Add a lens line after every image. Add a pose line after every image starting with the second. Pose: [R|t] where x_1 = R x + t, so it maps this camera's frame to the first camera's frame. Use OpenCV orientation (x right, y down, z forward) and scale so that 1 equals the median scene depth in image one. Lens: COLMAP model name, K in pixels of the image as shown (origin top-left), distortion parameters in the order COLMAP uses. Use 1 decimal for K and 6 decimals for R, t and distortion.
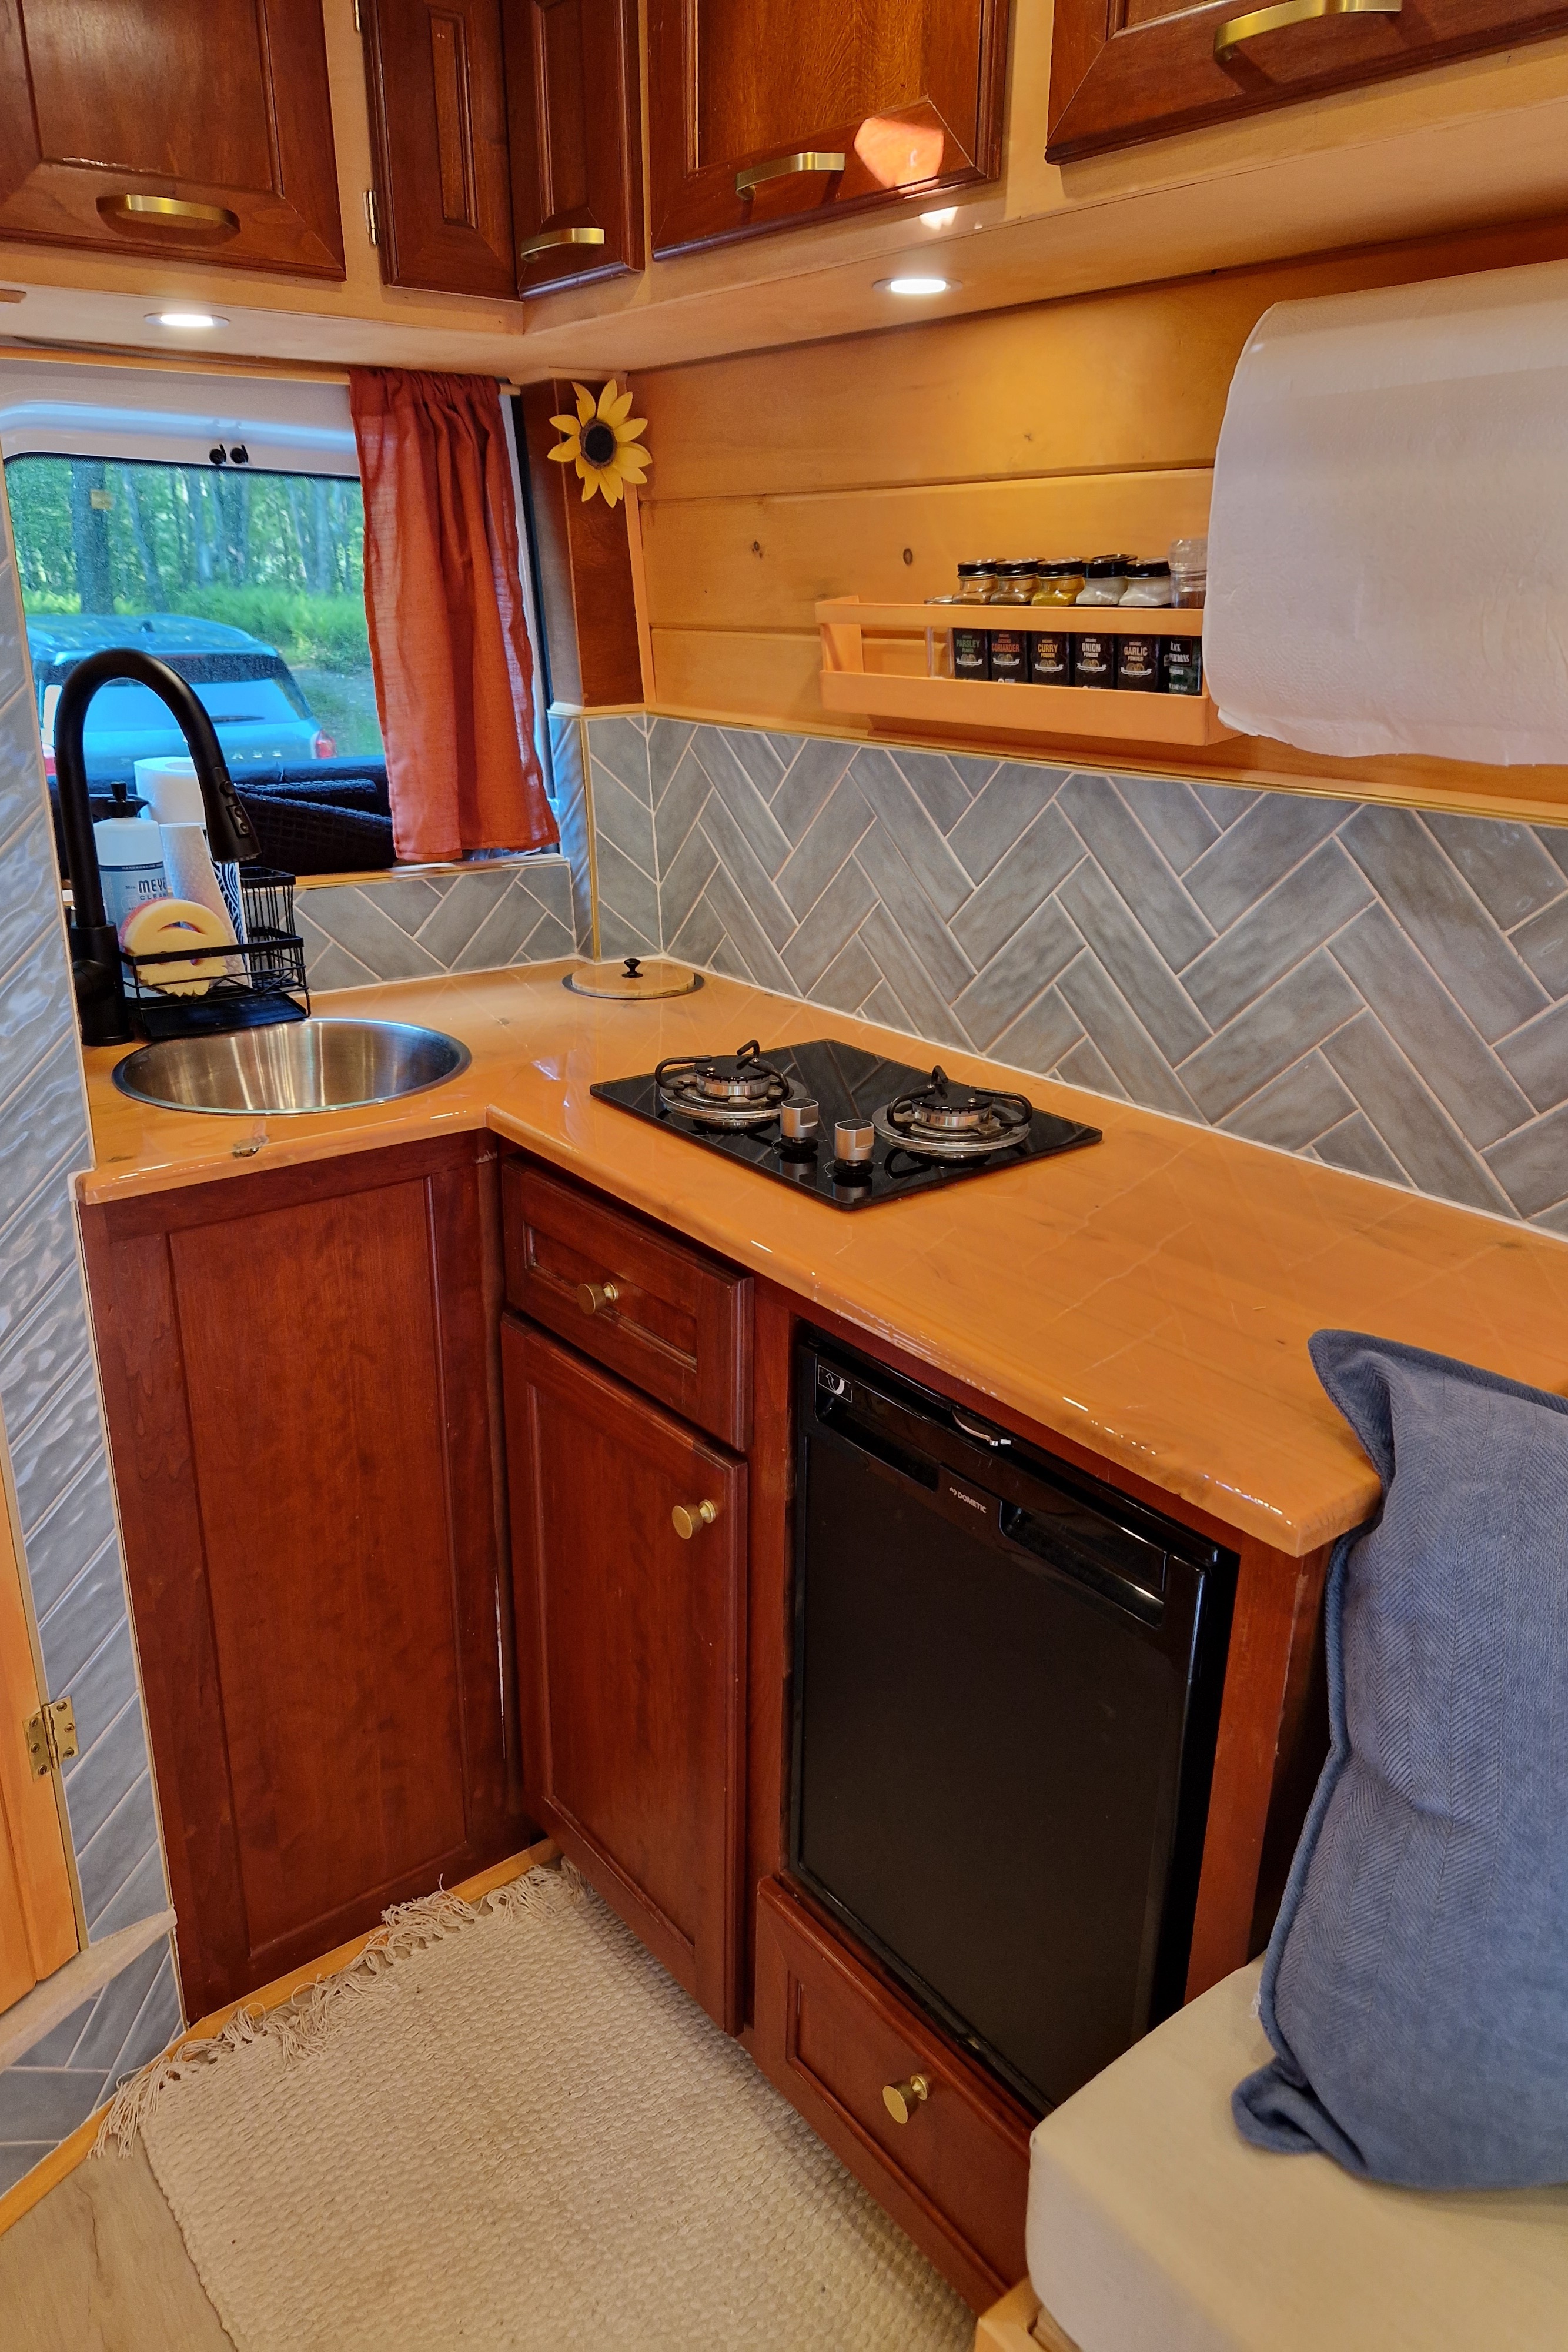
lens RADIAL K [[1587.0, 0, 771.1], [0, 1587.0, 1196.3], [0, 0, 1]] dist [0.065258, -0.062939]
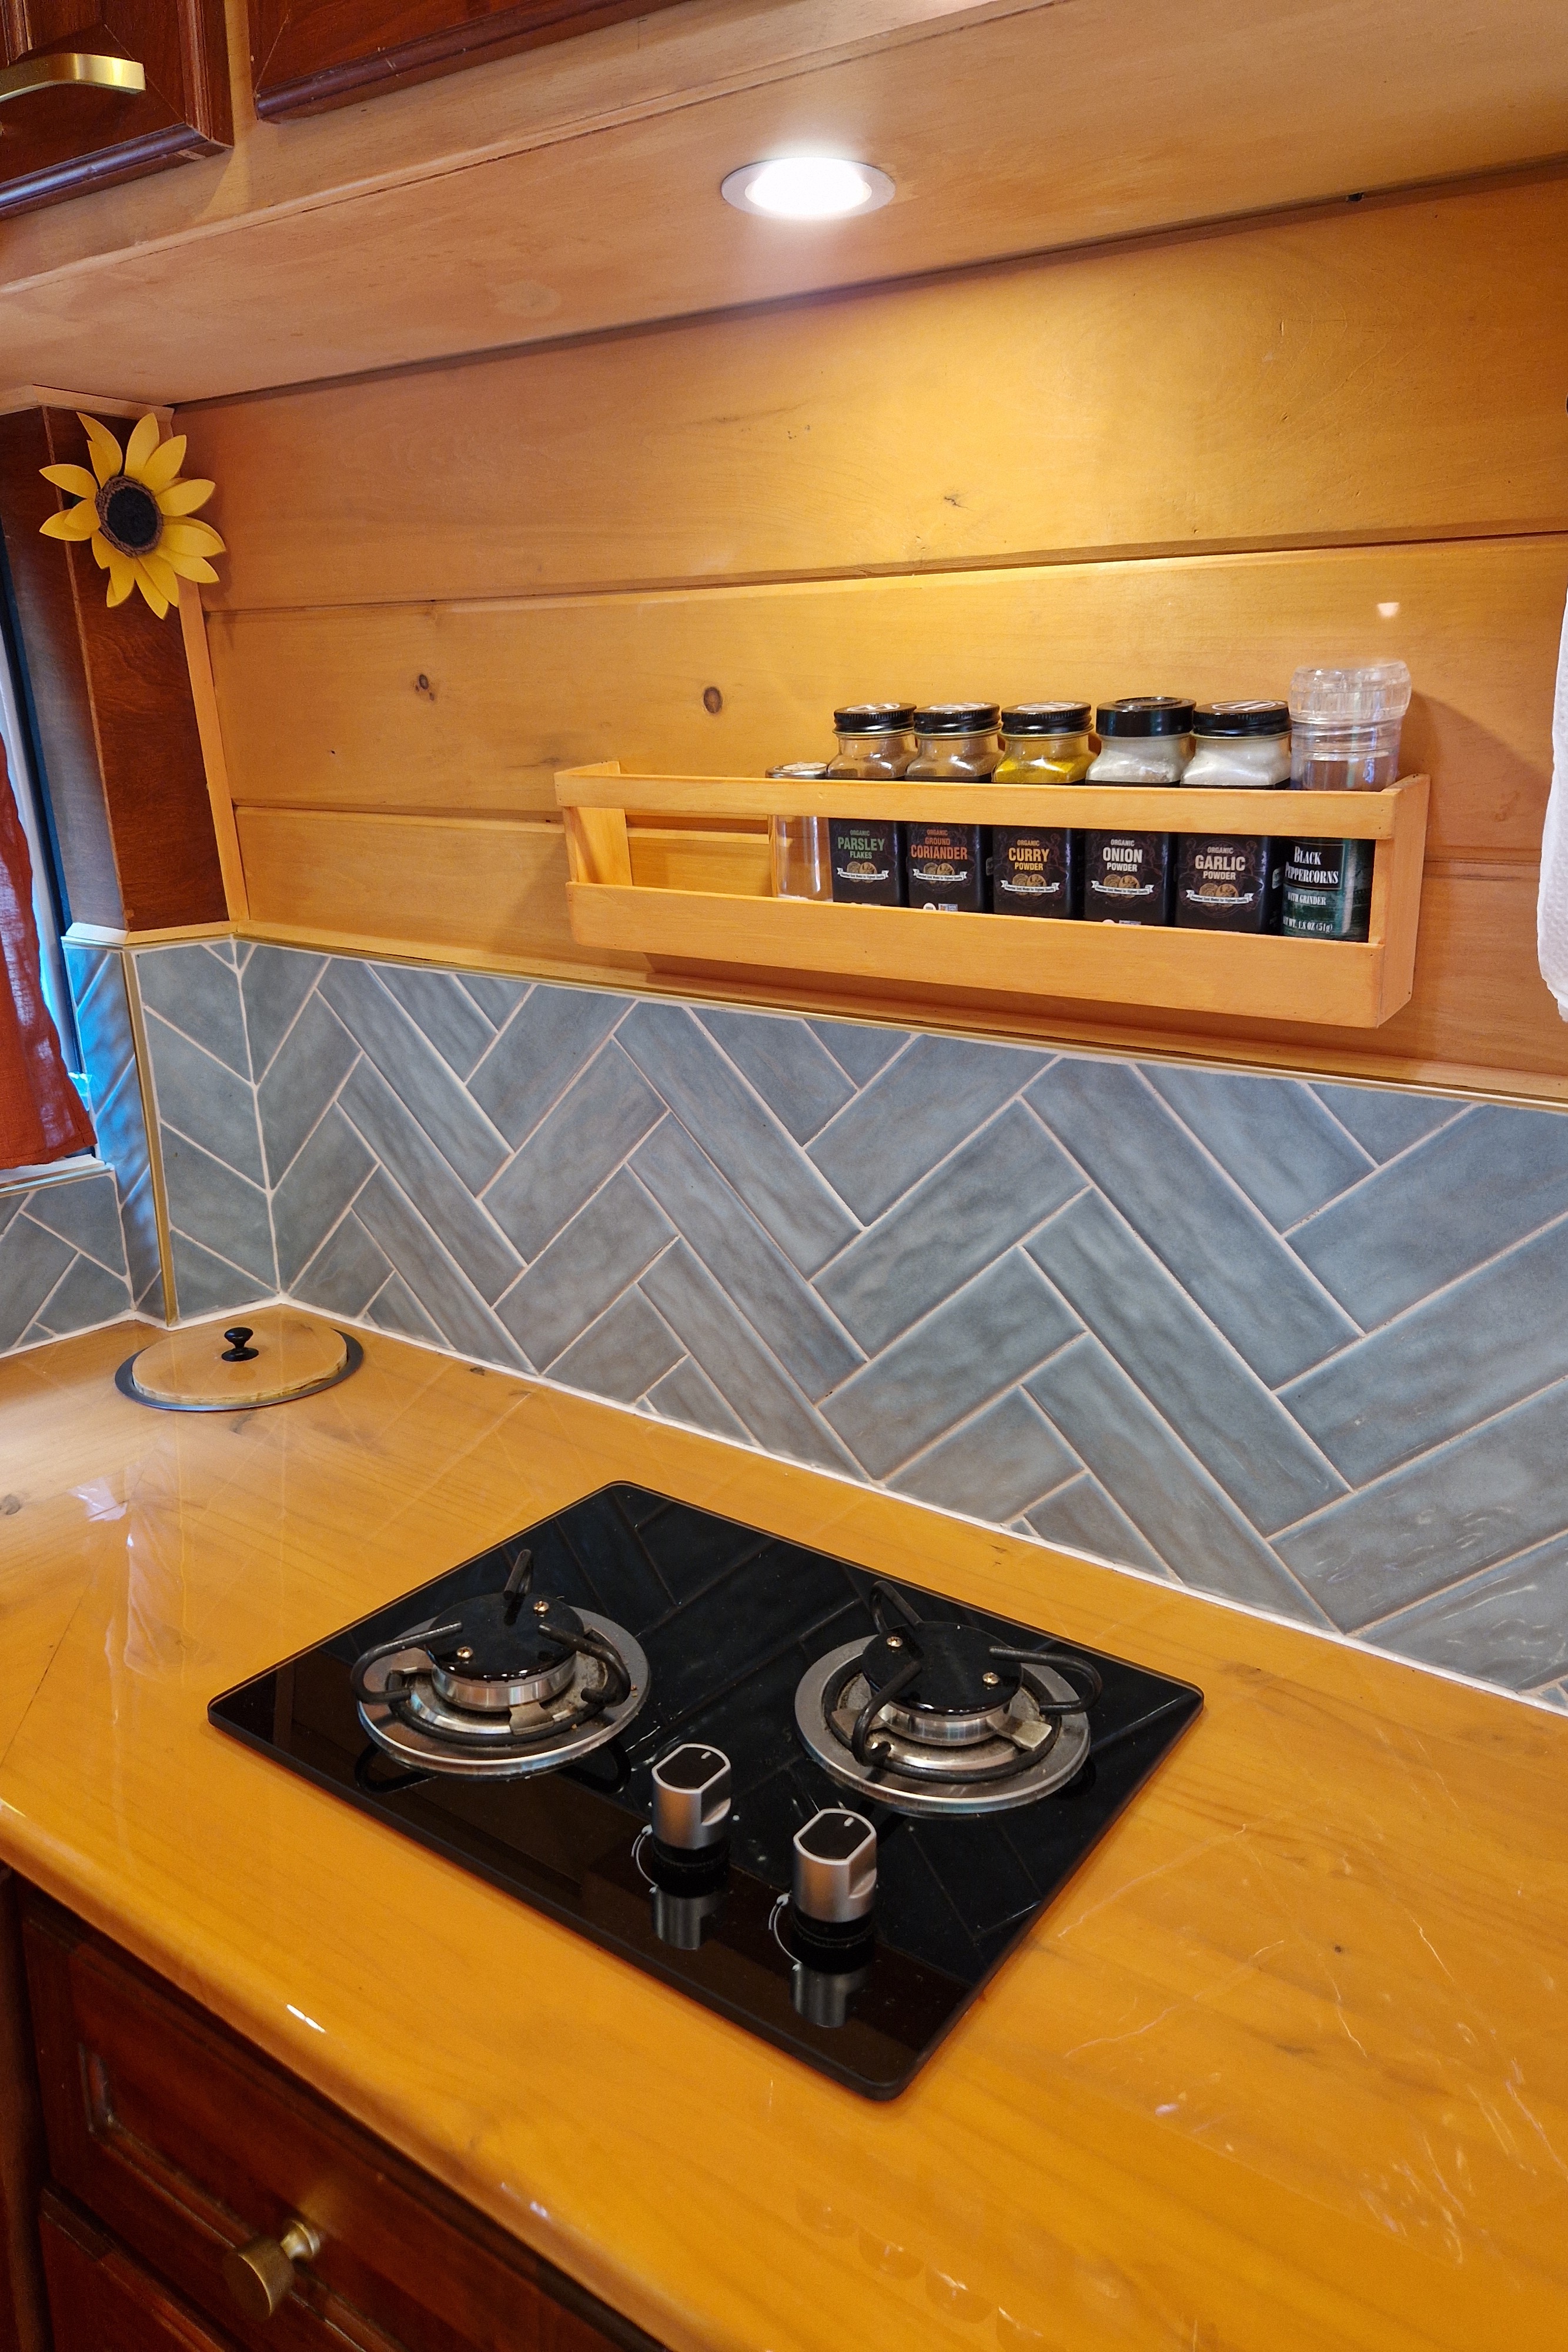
lens RADIAL K [[1587.0, 0, 782.7], [0, 1587.0, 1161.7], [0, 0, 1]] dist [0.065258, -0.062939]
pose [[0.957436, -0.072797, 0.279316, -0.070632], [0.101874, 0.990625, -0.091021, -0.177003], [-0.270071, 0.115602, 0.955875, 0.457353]]
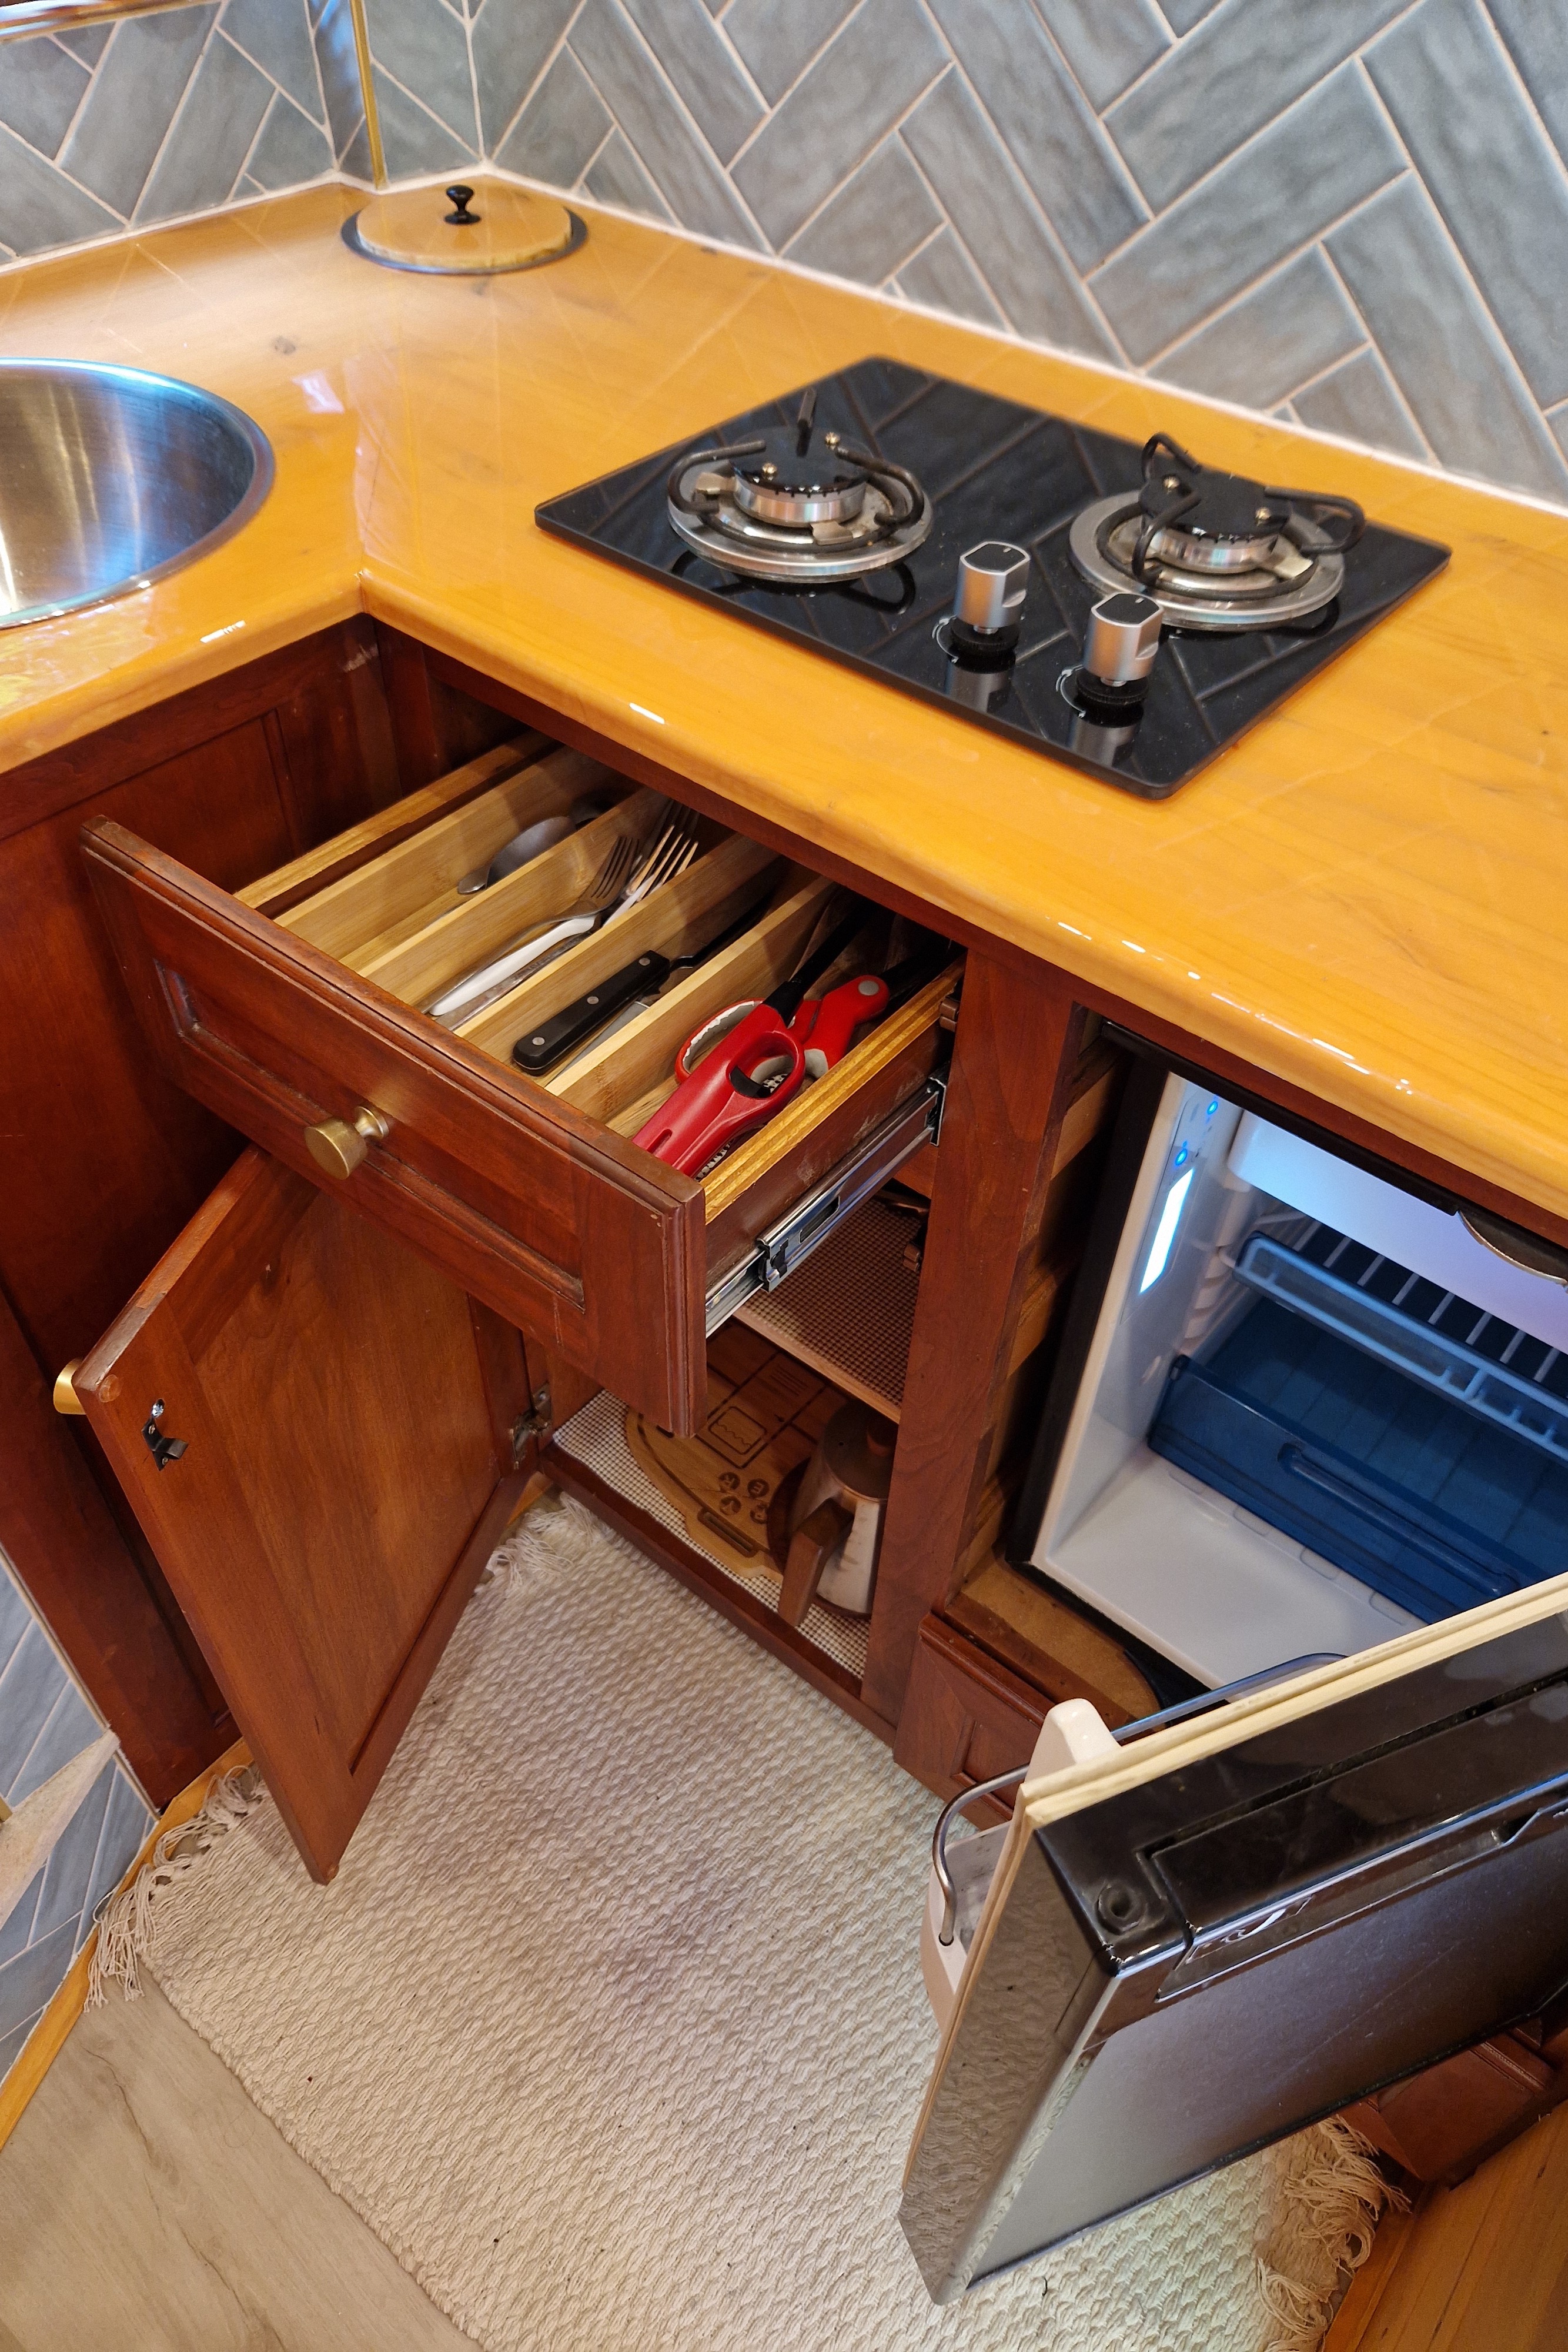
lens RADIAL K [[1587.0, 0, 778.5], [0, 1587.0, 1177.4], [0, 0, 1]] dist [0.065258, -0.062939]
pose [[0.976635, -0.145034, 0.158586, -0.155533], [0.060174, 0.892967, 0.446082, -0.107317], [-0.206309, -0.426116, 0.880830, 0.402270]]
